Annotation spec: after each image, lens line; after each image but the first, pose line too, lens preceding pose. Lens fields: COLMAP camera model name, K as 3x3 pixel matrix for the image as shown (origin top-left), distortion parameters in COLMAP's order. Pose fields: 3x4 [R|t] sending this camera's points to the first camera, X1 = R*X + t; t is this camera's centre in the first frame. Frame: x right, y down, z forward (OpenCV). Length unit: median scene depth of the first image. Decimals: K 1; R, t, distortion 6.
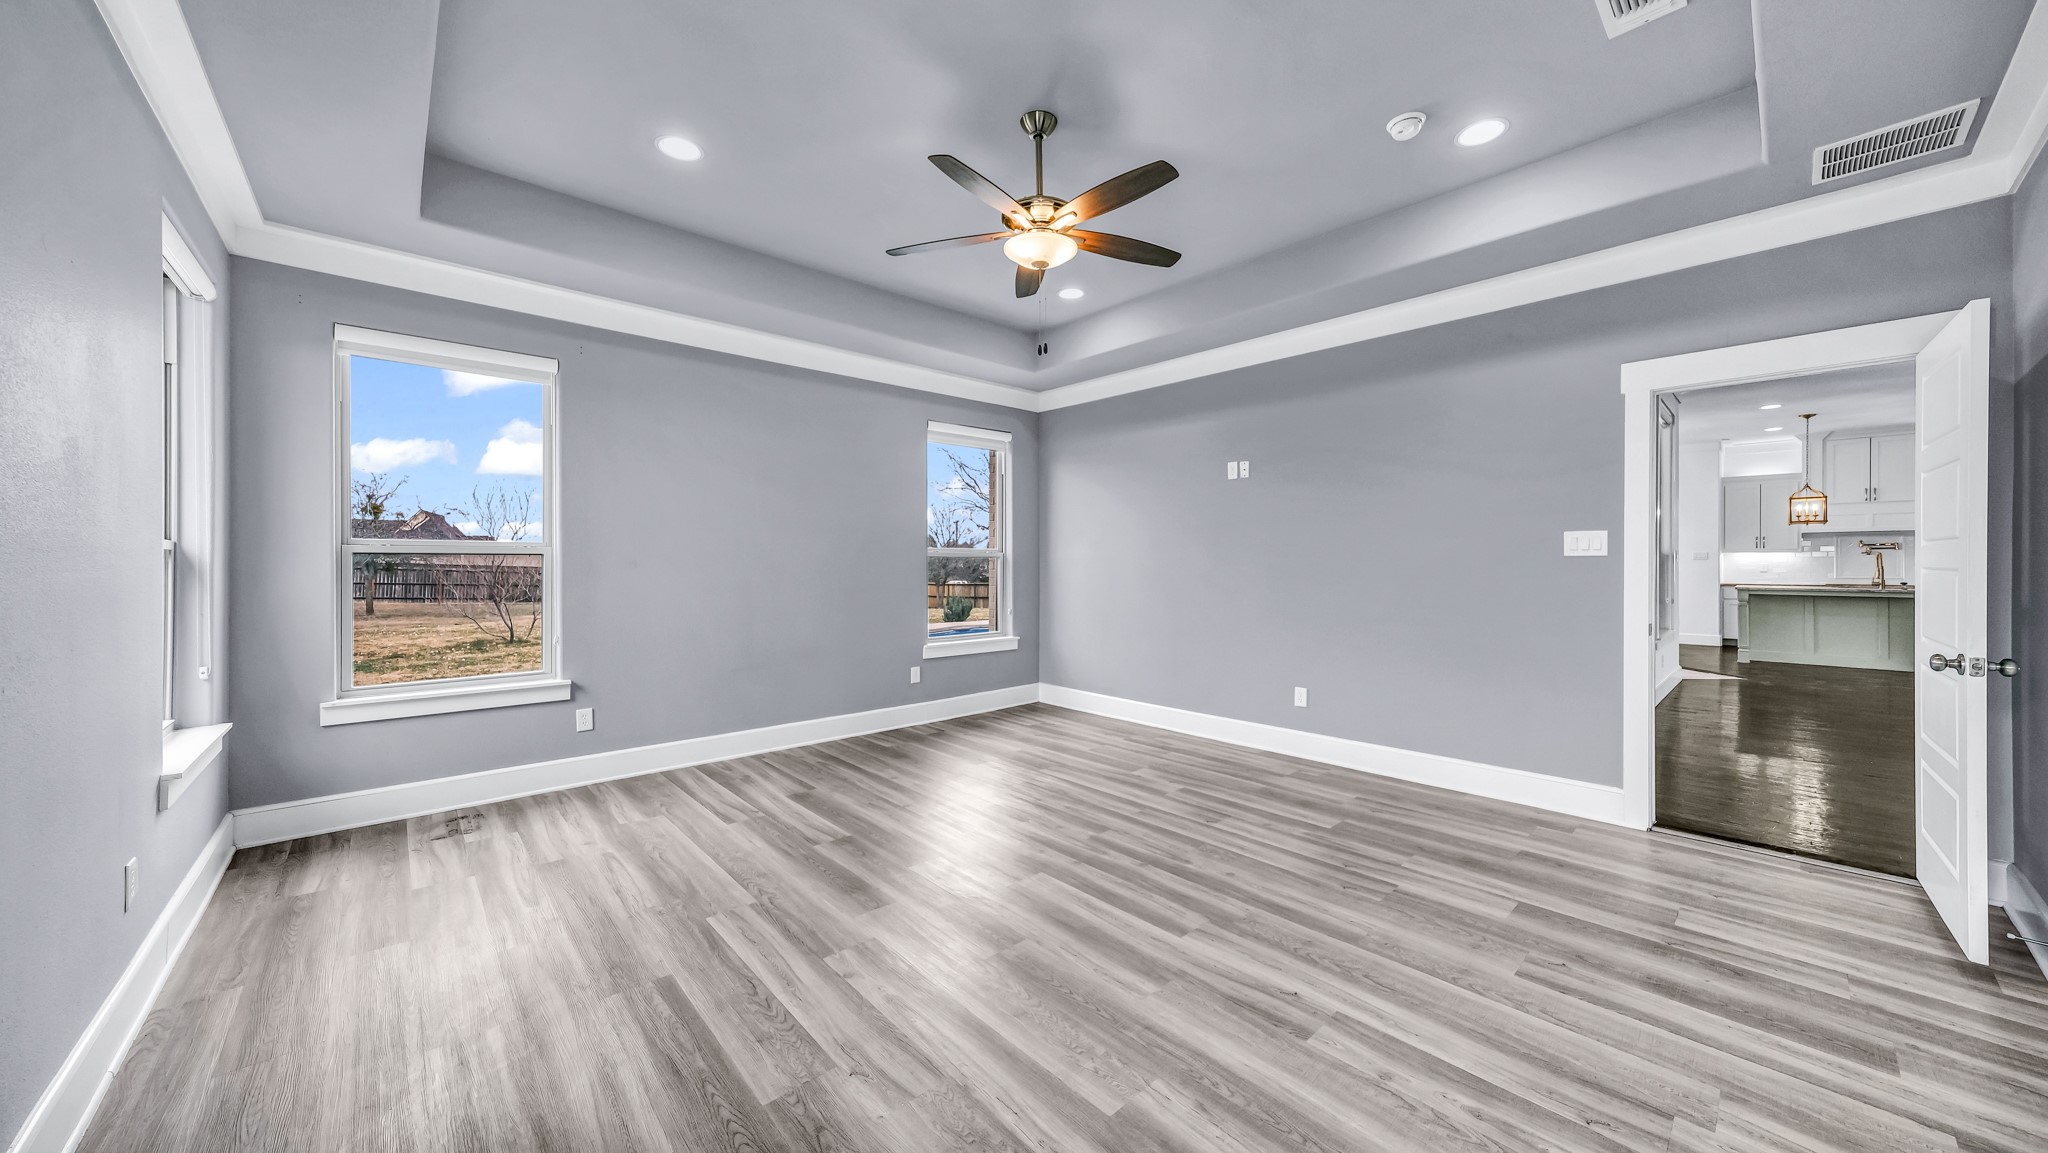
lens RADIAL K [[722.7, 0, 1031.4], [0, 722.7, 561.0], [0, 0, 1]] dist [-0.003452, 0.001417]
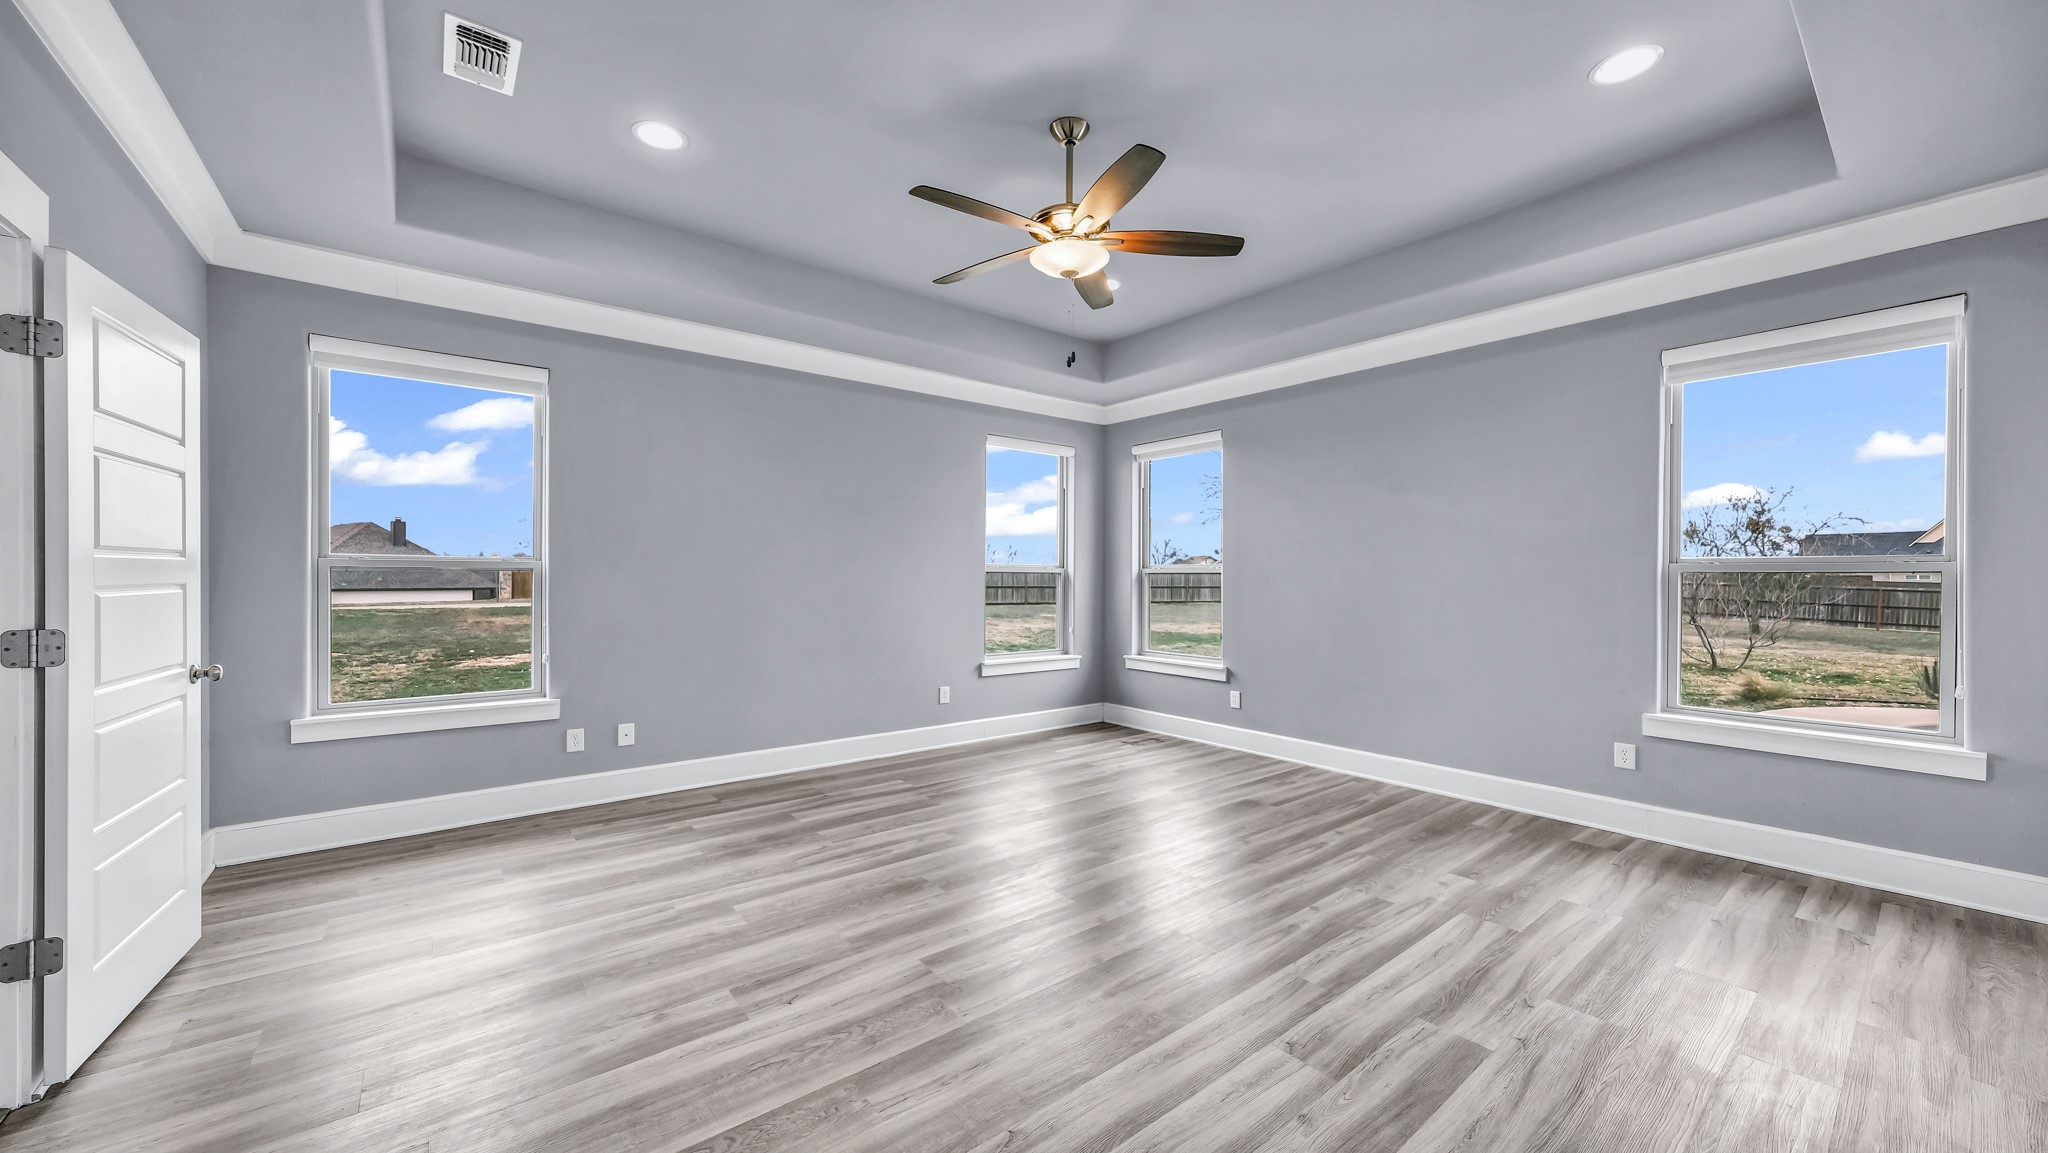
lens RADIAL K [[695.7, 0, 1024.2], [0, 695.7, 575.0], [0, 0, 1]] dist [-0.005619, 0.000031]
pose [[-0.053831, -0.005765, -0.998533, 1.169059], [0.000187, 0.999983, -0.005783, 0.003185], [0.998550, -0.000498, -0.053829, 1.218474]]
